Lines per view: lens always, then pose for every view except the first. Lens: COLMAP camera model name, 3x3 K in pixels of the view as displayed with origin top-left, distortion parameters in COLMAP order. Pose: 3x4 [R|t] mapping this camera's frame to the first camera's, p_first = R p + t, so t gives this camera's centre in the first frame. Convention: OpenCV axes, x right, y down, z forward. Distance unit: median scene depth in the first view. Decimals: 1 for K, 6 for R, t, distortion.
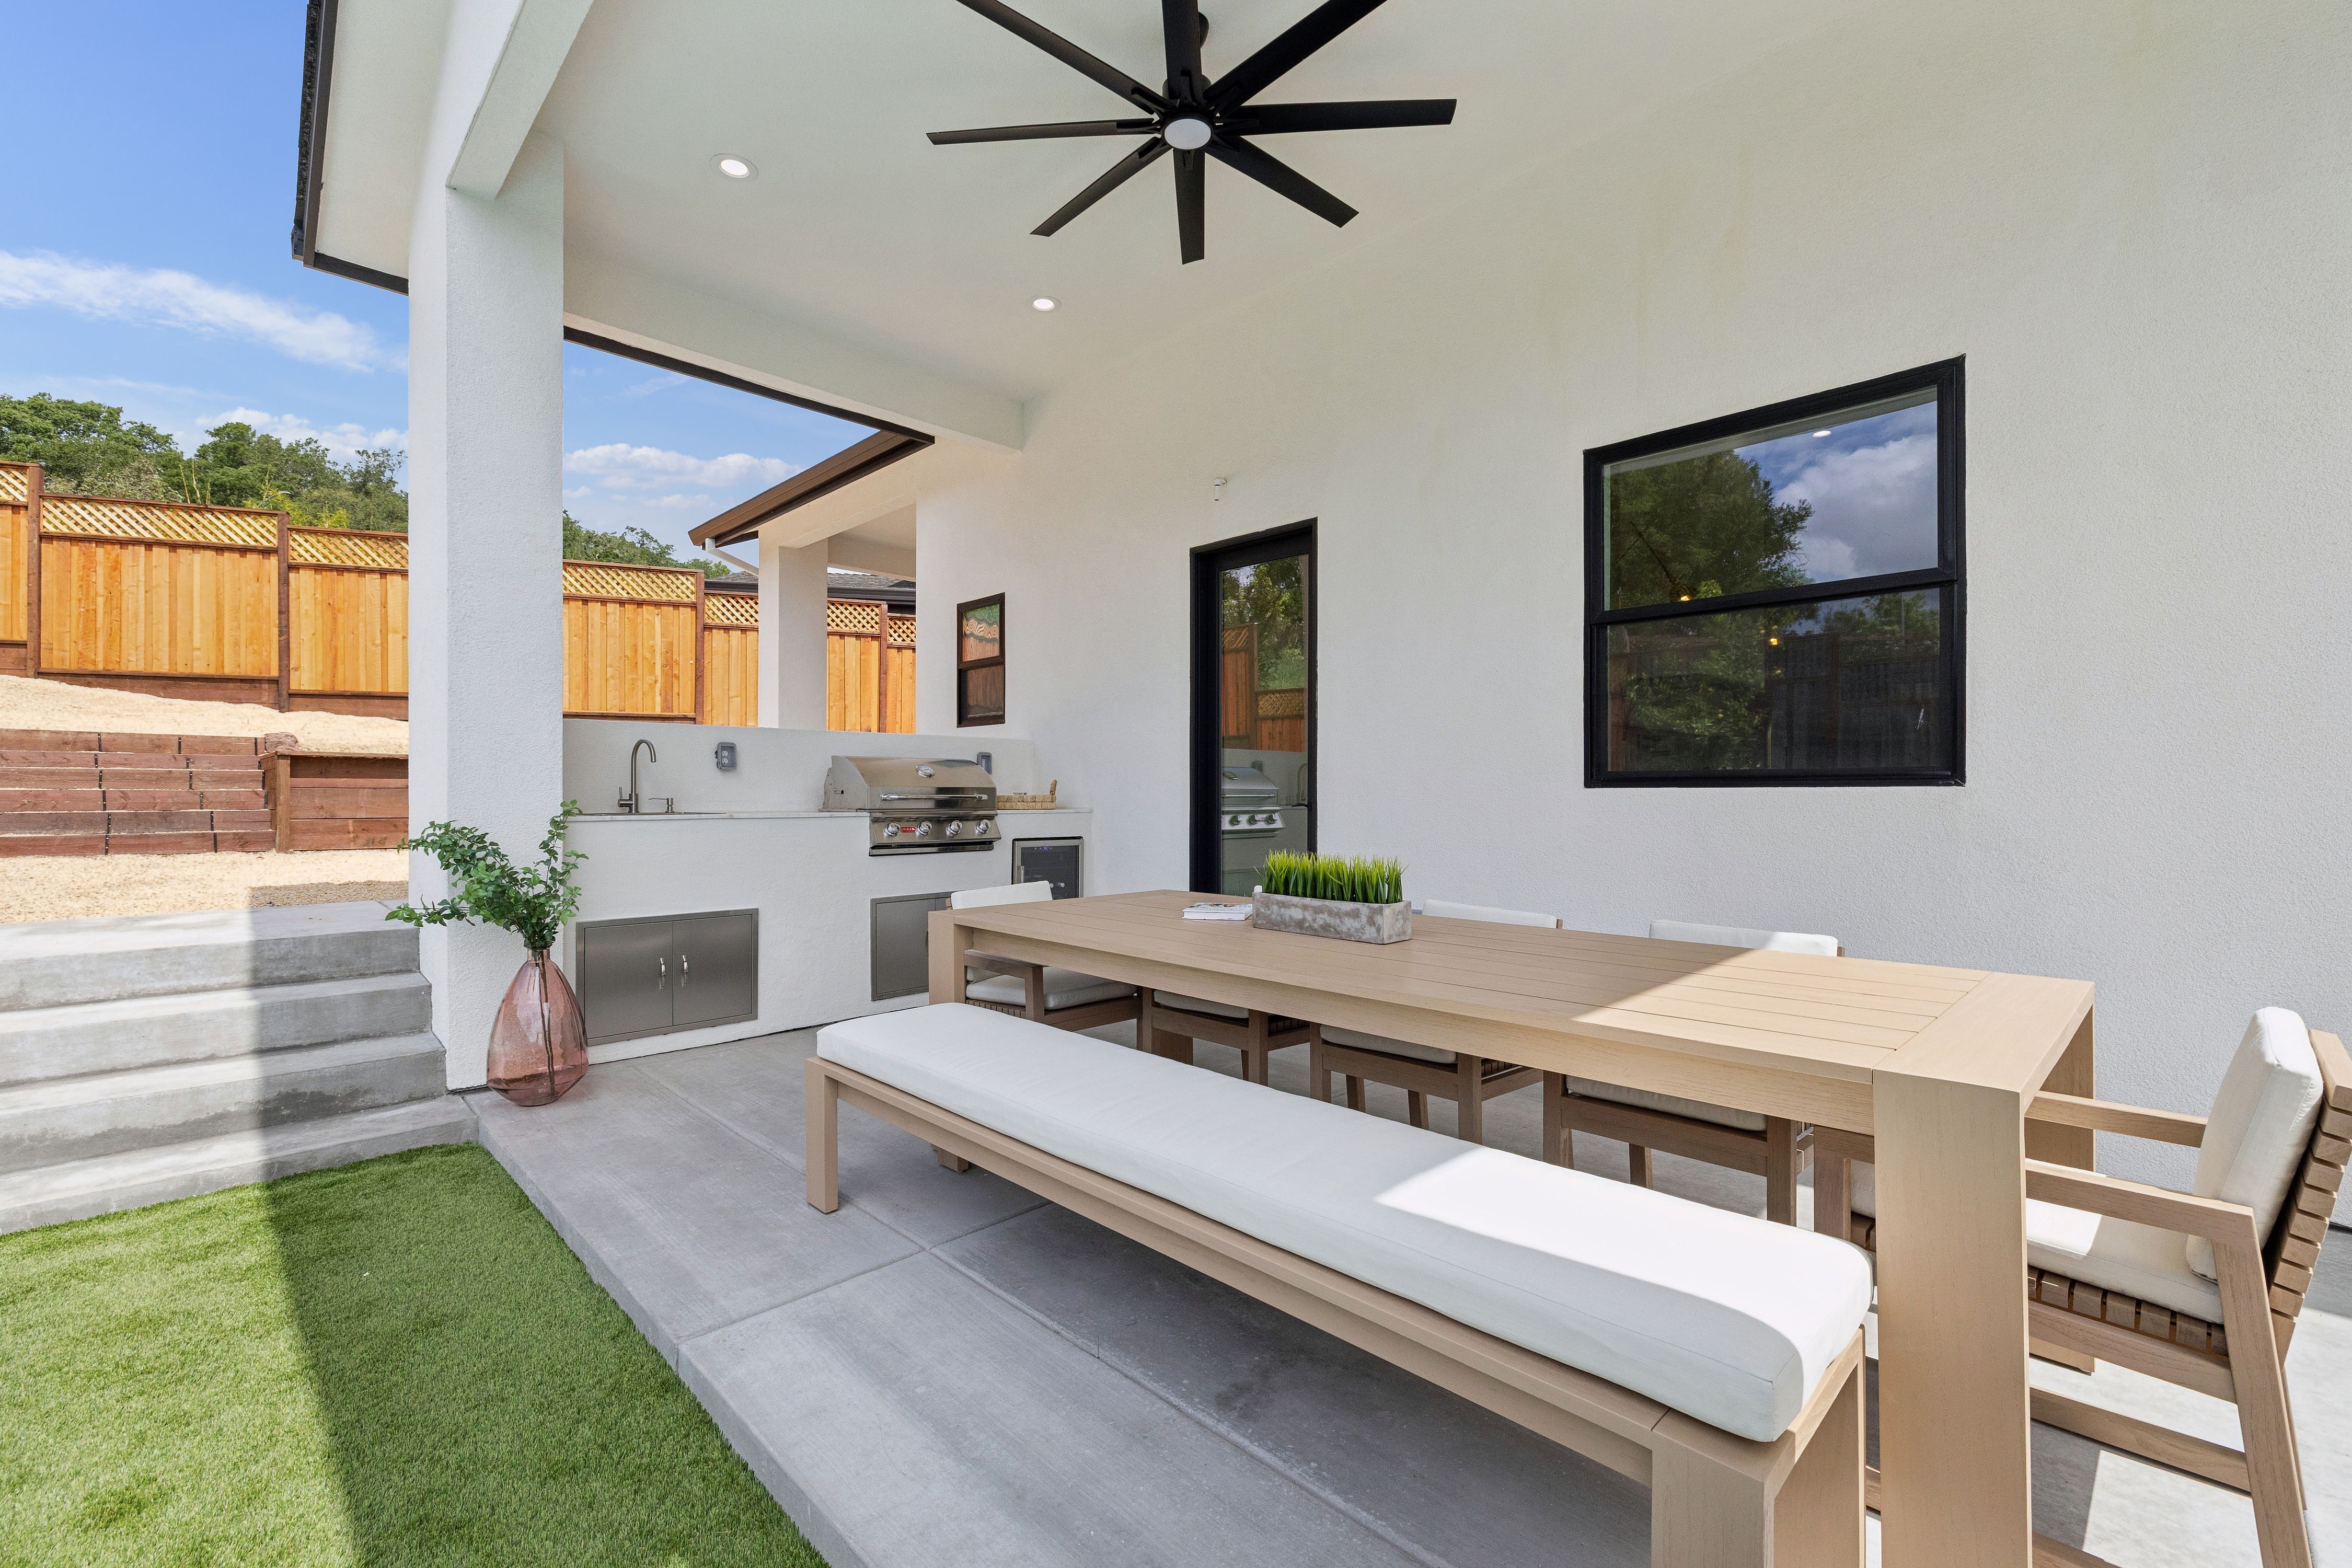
lens RADIAL K [[999.1, 0, 1171.8], [0, 999.1, 790.5], [0, 0, 1]] dist [0.000397, -0.000461]
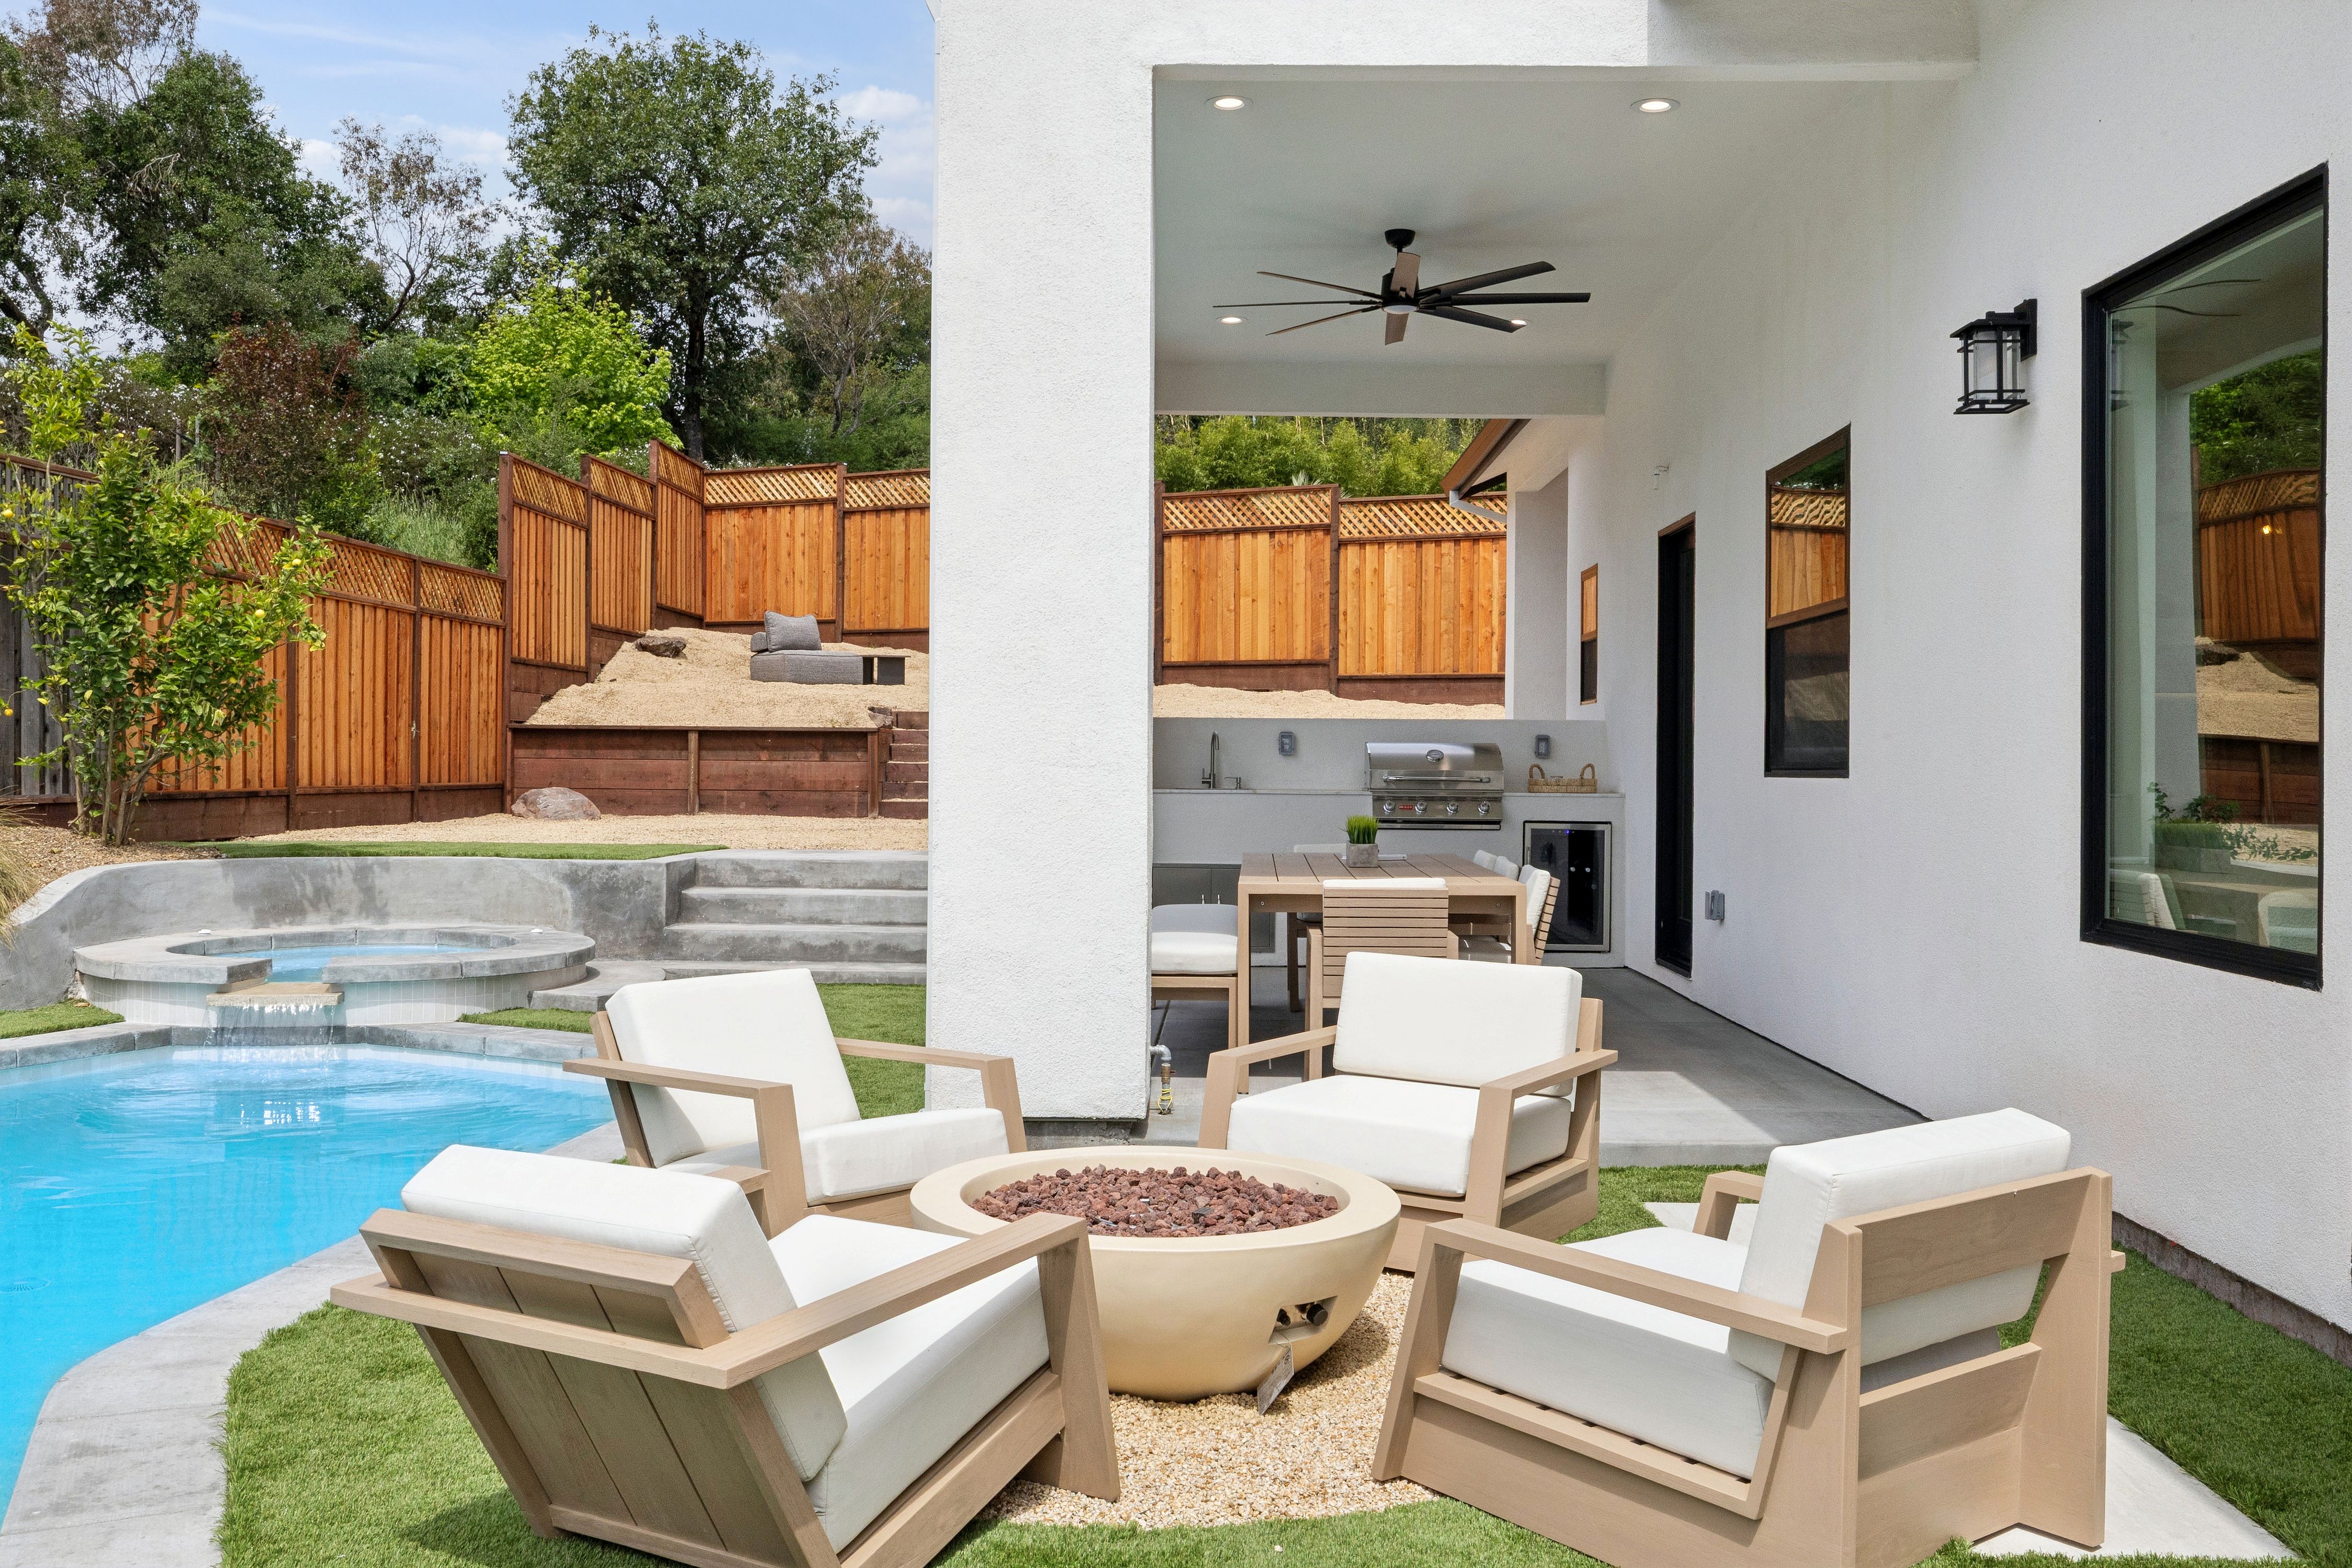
lens RADIAL K [[1975.5, 0, 1183.7], [0, 1975.5, 746.8], [0, 0, 1]] dist [-0.004123, 0.000900]
pose [[0.697594, 0.000959, -0.716492, 0.531177], [-0.008803, 0.999935, -0.007233, -0.004989], [0.716439, 0.011353, 0.697558, -0.339557]]
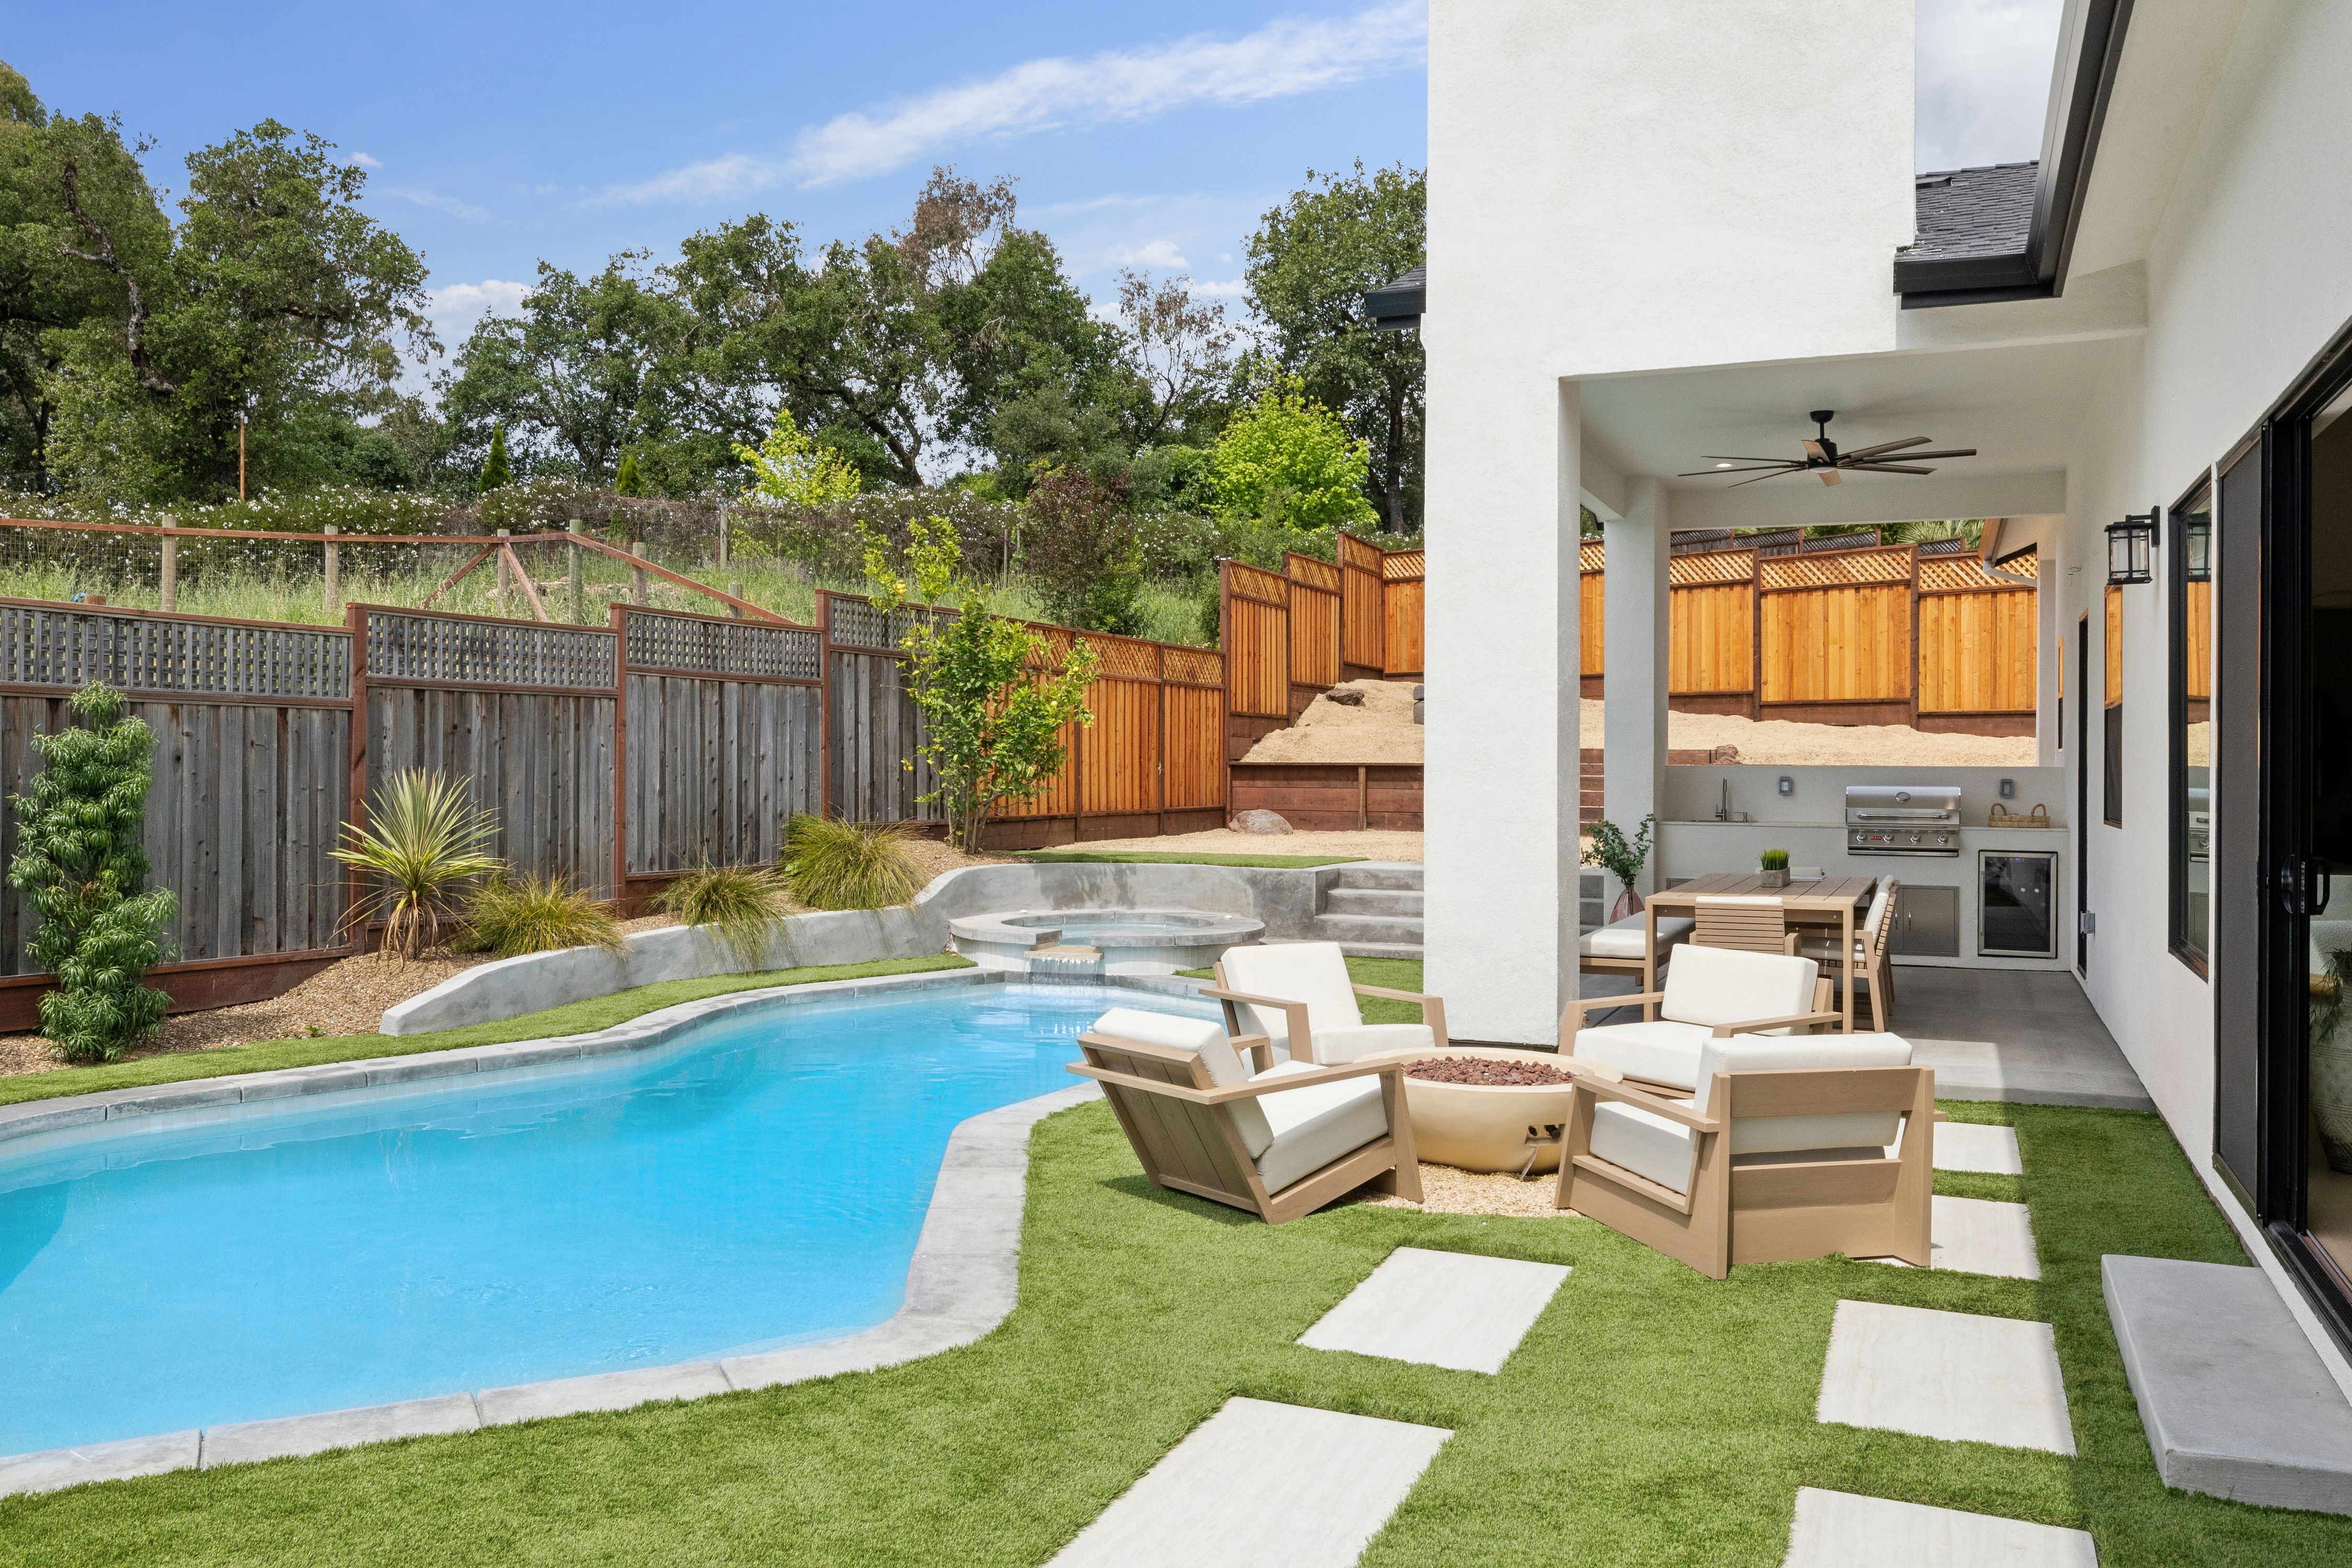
lens RADIAL K [[1808.3, 0, 1162.4], [0, 1808.3, 763.4], [0, 0, 1]] dist [-0.001408, -0.004084]
pose [[0.376994, 0.001870, -0.926214, 0.799489], [-0.004954, 0.999988, 0.000002, -0.028602], [0.926202, 0.004588, 0.376999, -0.423091]]
